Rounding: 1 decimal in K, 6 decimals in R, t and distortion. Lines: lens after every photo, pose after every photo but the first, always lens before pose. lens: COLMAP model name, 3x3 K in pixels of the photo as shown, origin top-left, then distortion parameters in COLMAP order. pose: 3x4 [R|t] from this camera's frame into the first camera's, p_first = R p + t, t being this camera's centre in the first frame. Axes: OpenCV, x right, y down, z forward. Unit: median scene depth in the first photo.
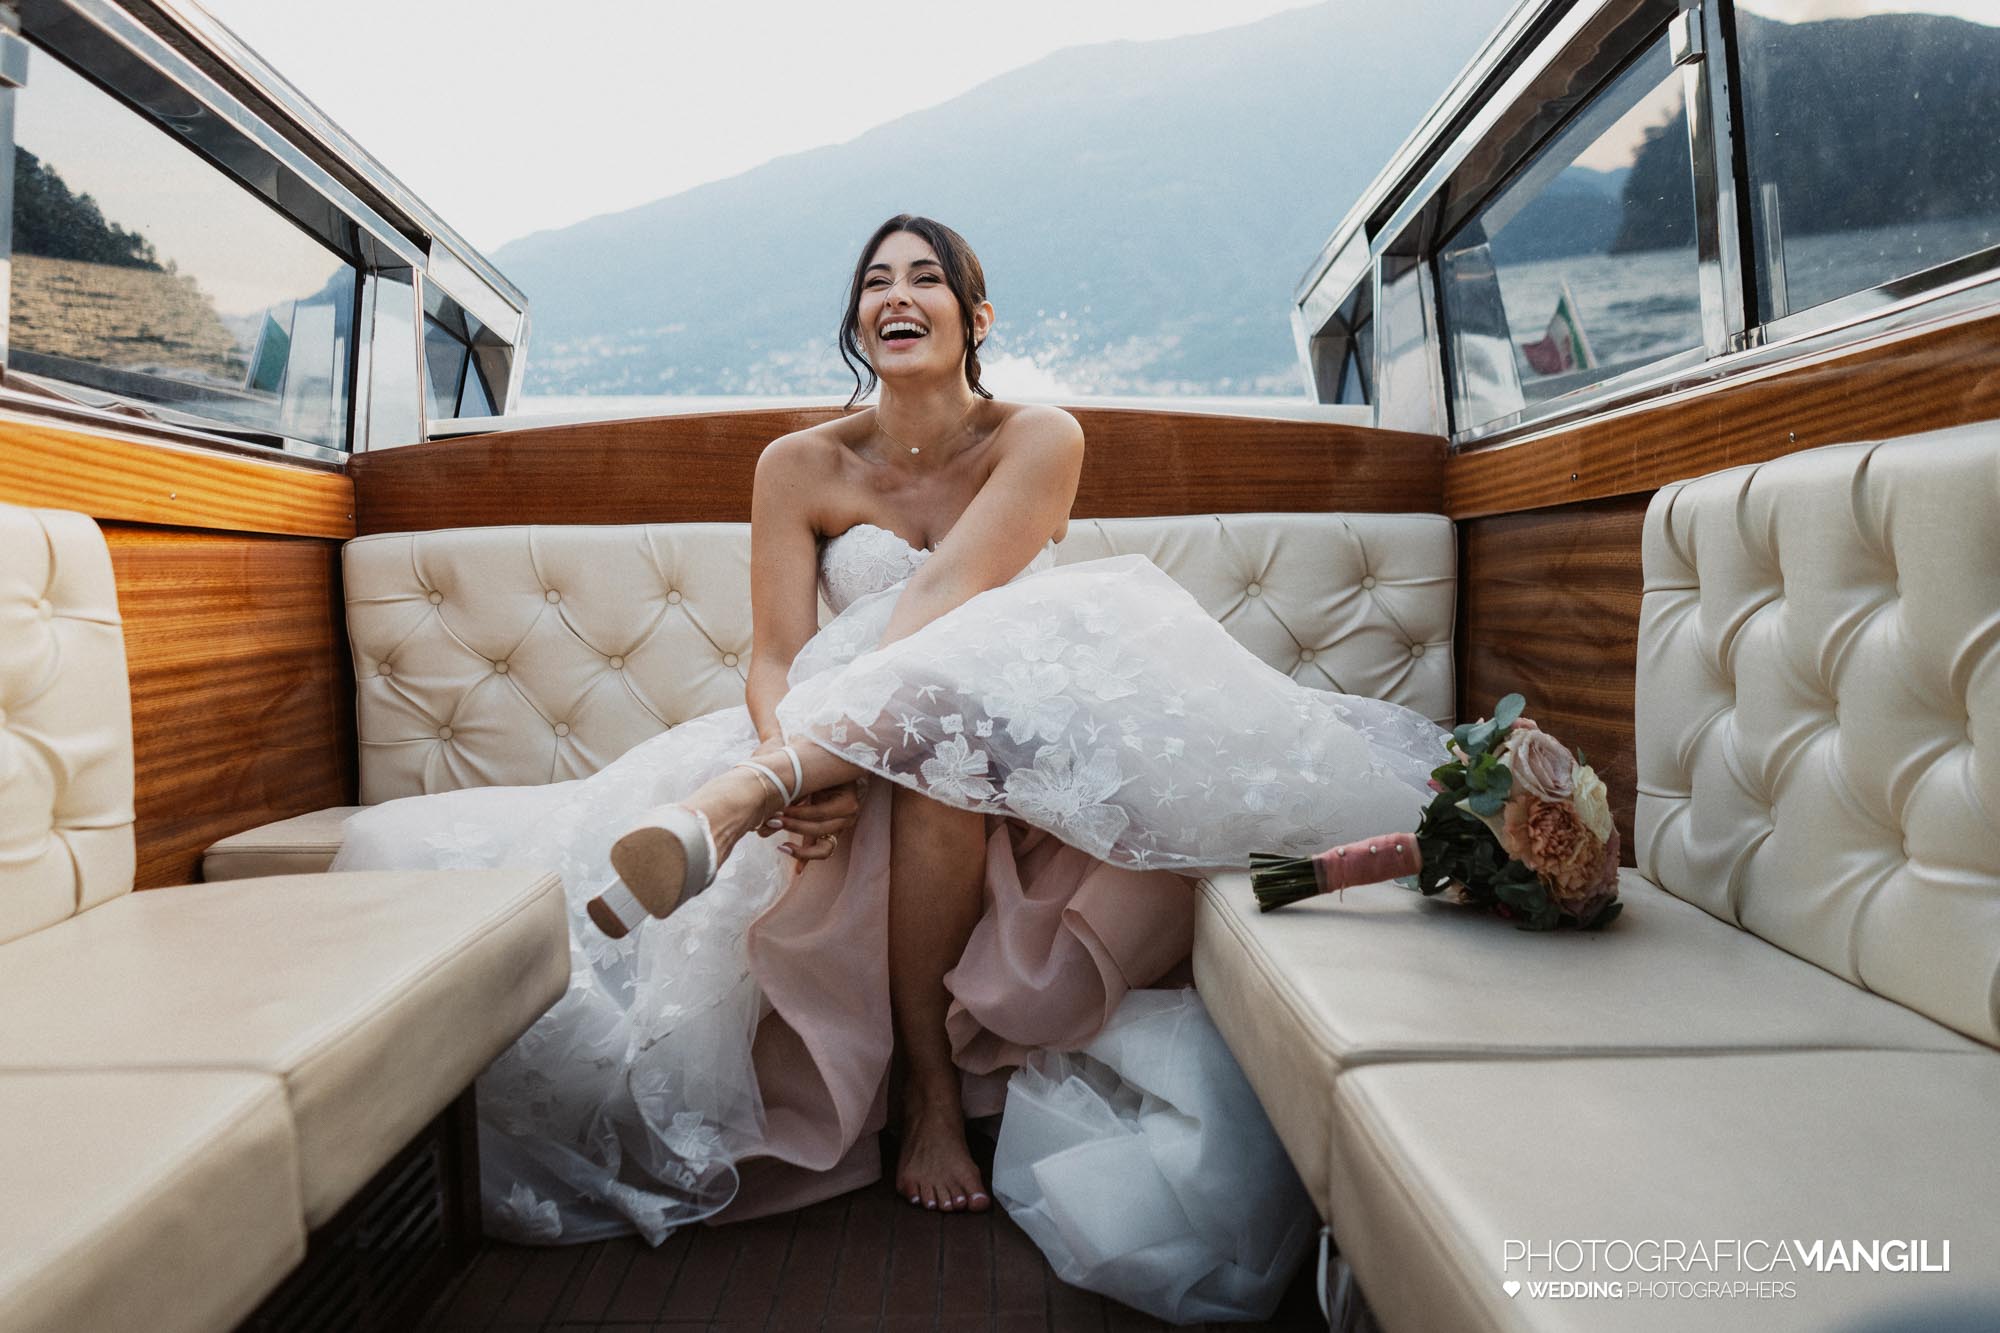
lens RADIAL K [[1596.3, 0, 1000.0], [0, 1596.3, 666.5], [0, 0, 1]] dist [-0.002639, -0.007156]
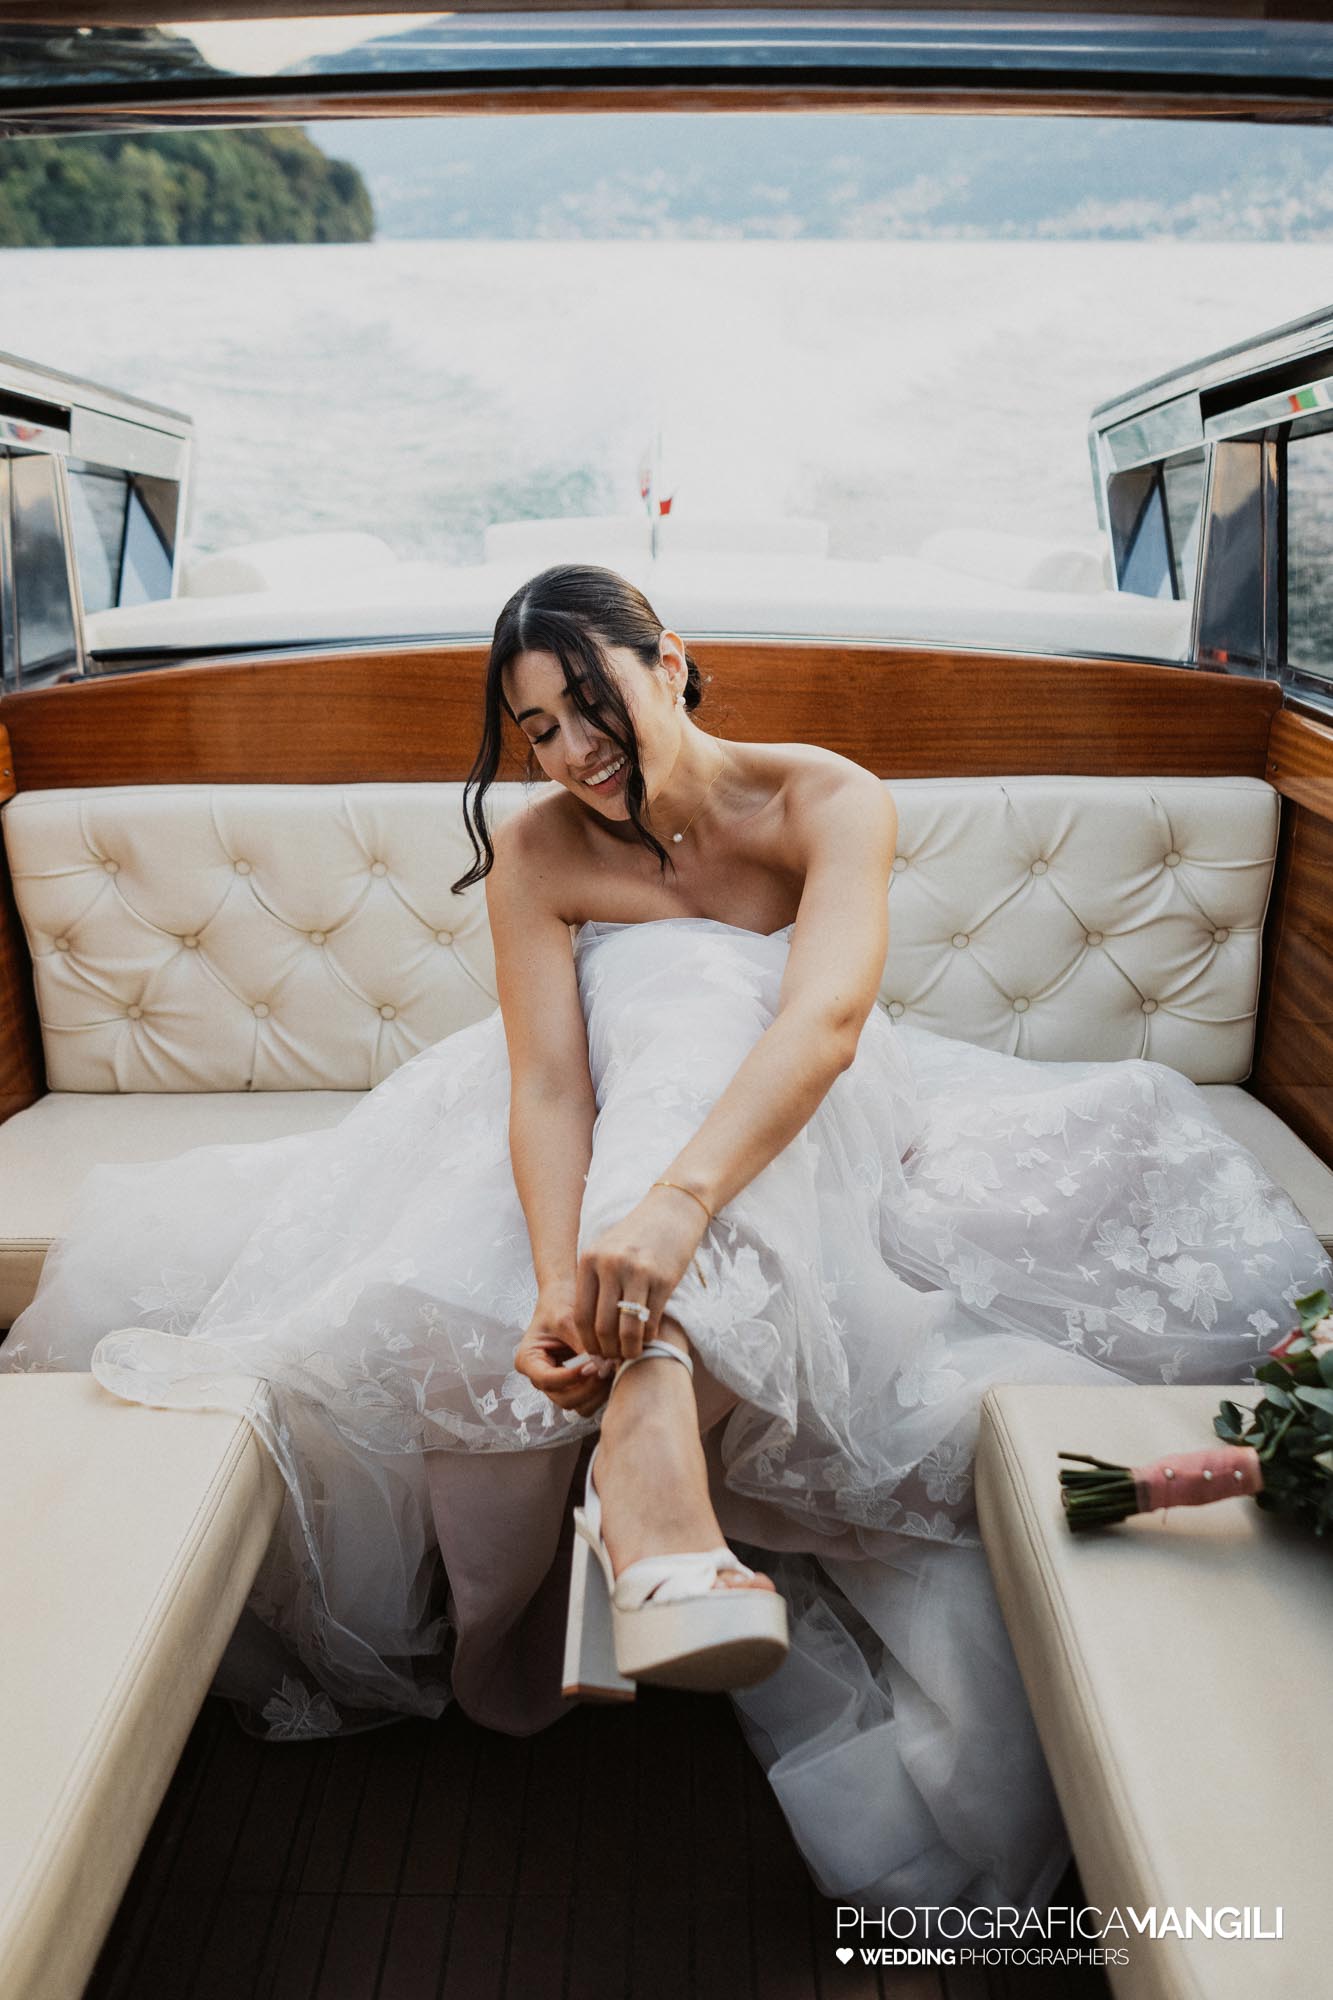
lens RADIAL K [[1596.3, 0, 666.5], [0, 1596.3, 1000.0], [0, 0, 1]] dist [-0.002639, -0.007156]
pose [[0.999625, 0.014173, -0.023411, -0.023760], [-0.007605, 0.965611, 0.259879, -0.205631], [0.026289, -0.259604, 0.965357, 0.134088]]
